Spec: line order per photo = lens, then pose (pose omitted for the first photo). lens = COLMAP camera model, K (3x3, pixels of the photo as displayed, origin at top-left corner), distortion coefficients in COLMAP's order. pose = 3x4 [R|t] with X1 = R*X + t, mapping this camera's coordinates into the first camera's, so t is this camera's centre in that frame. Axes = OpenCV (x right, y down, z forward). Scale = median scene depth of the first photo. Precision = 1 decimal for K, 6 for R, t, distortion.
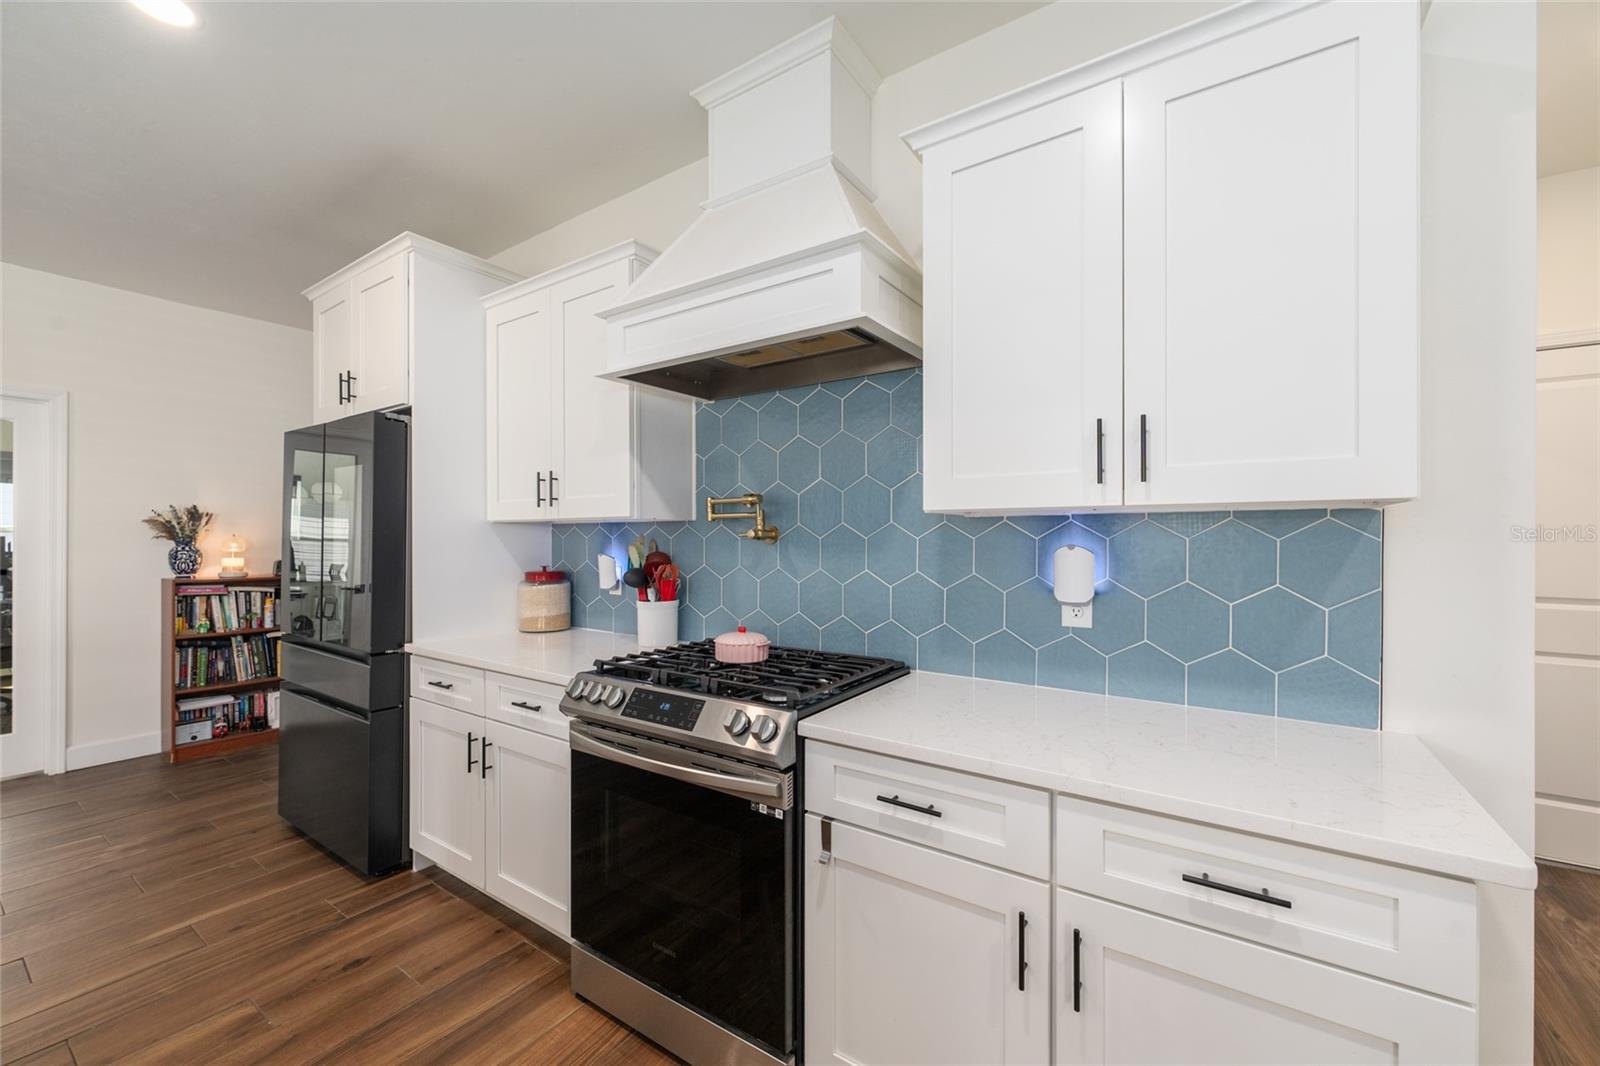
lens RADIAL K [[629.7, 0, 803.5], [0, 629.7, 535.8], [0, 0, 1]] dist [0.000545, -0.000069]
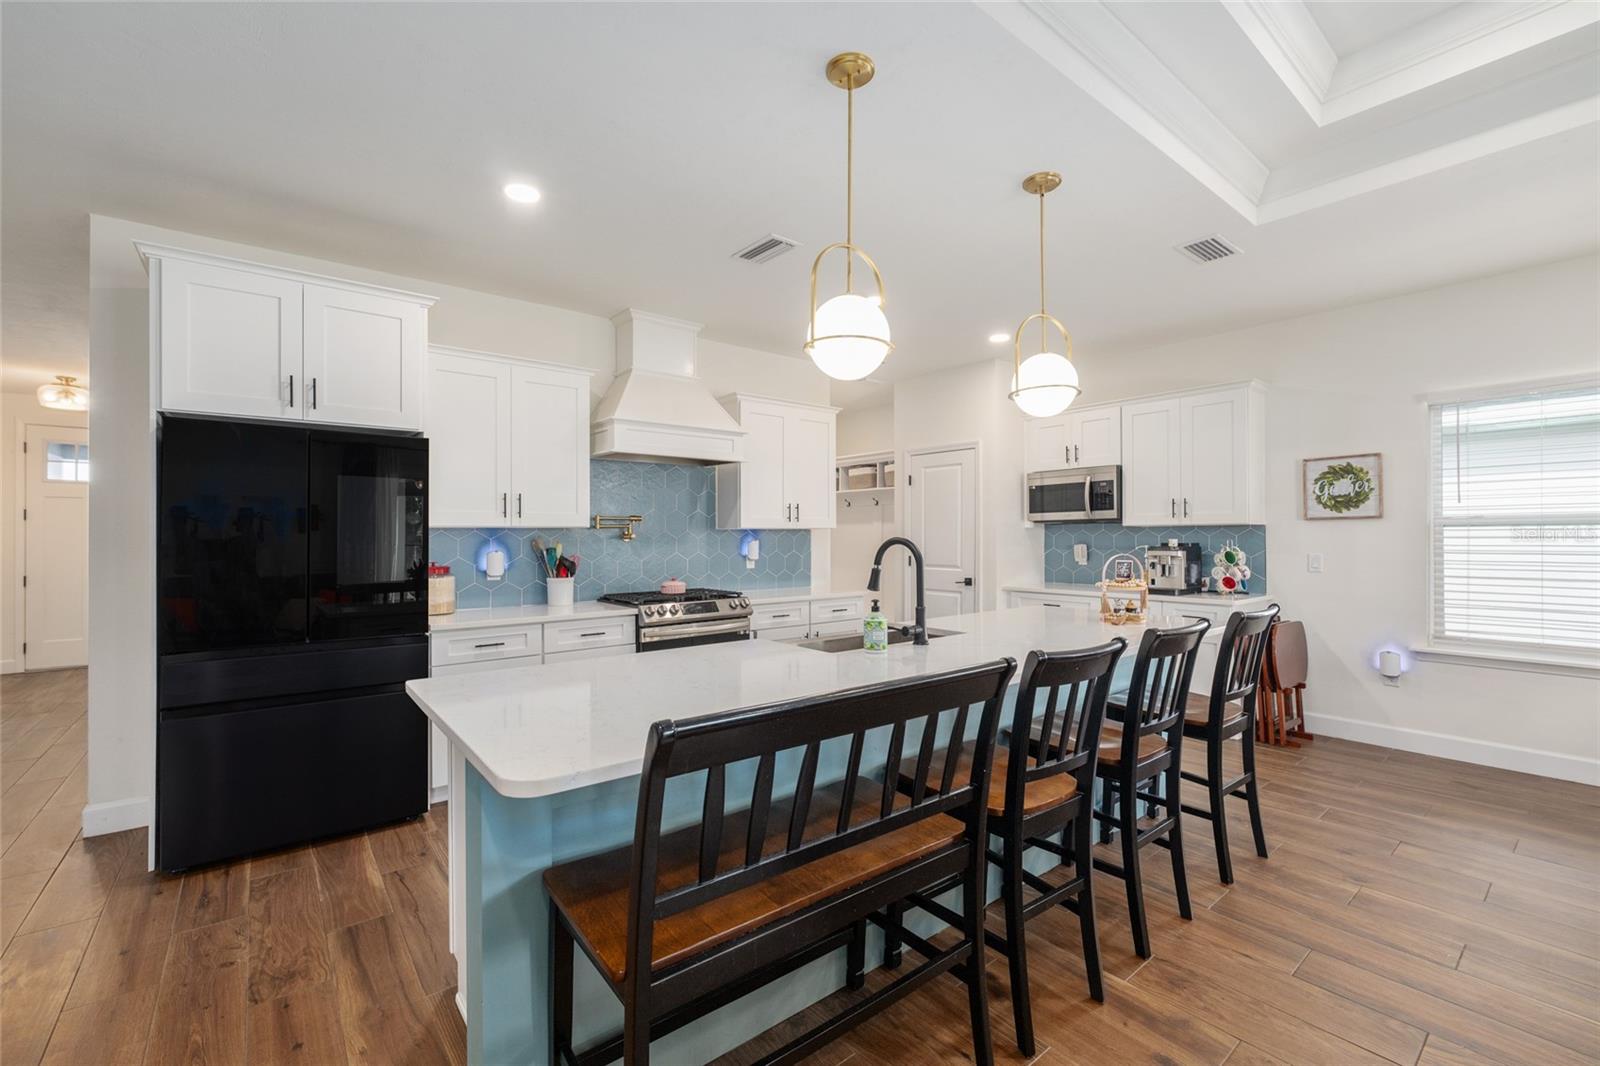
lens RADIAL K [[676.7, 0, 804.1], [0, 676.7, 533.8], [0, 0, 1]] dist [-0.001956, -0.000200]
pose [[0.289877, 0.002240, 0.957061, -1.775123], [0.002871, 0.999991, -0.003210, -0.002277], [-0.957060, 0.003678, 0.289867, -0.098734]]
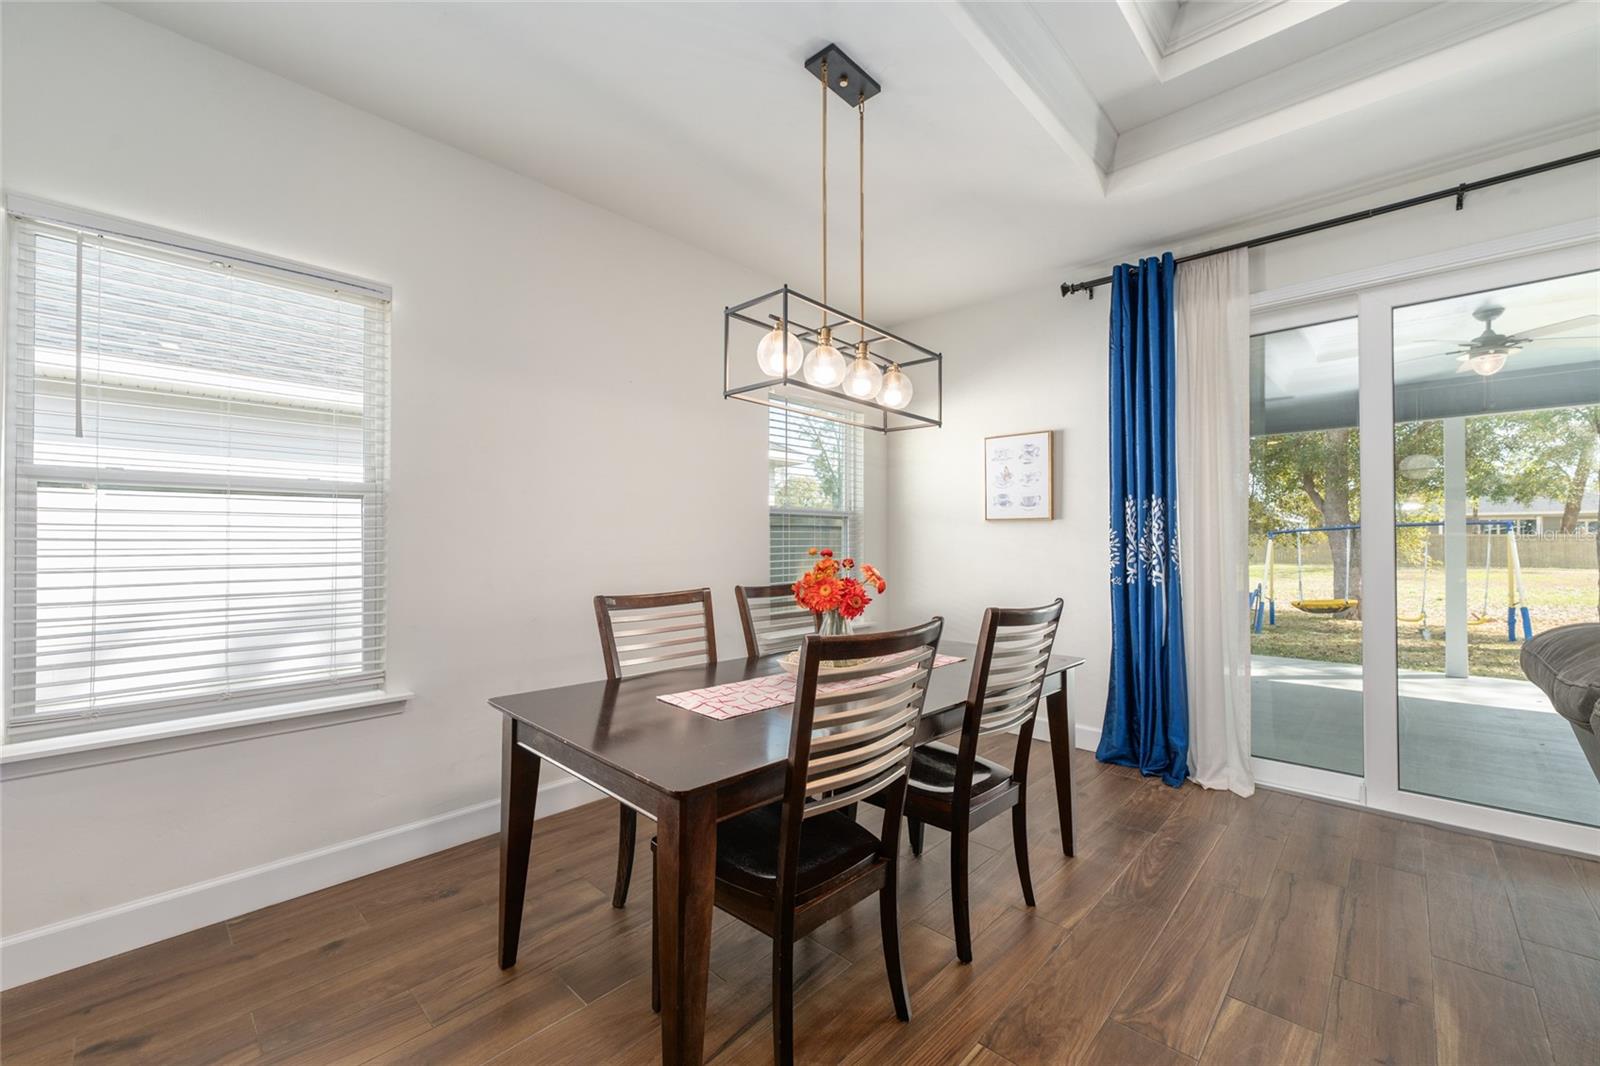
lens RADIAL K [[648.6, 0, 800.0], [0, 648.6, 533.0], [0, 0, 1]] dist [0.005816, 0.000004]
pose [[-0.986734, 0.001856, 0.162335, -0.702575], [-0.000168, 0.999922, -0.012454, 0.044769], [-0.162345, -0.012316, -0.986657, -0.527470]]
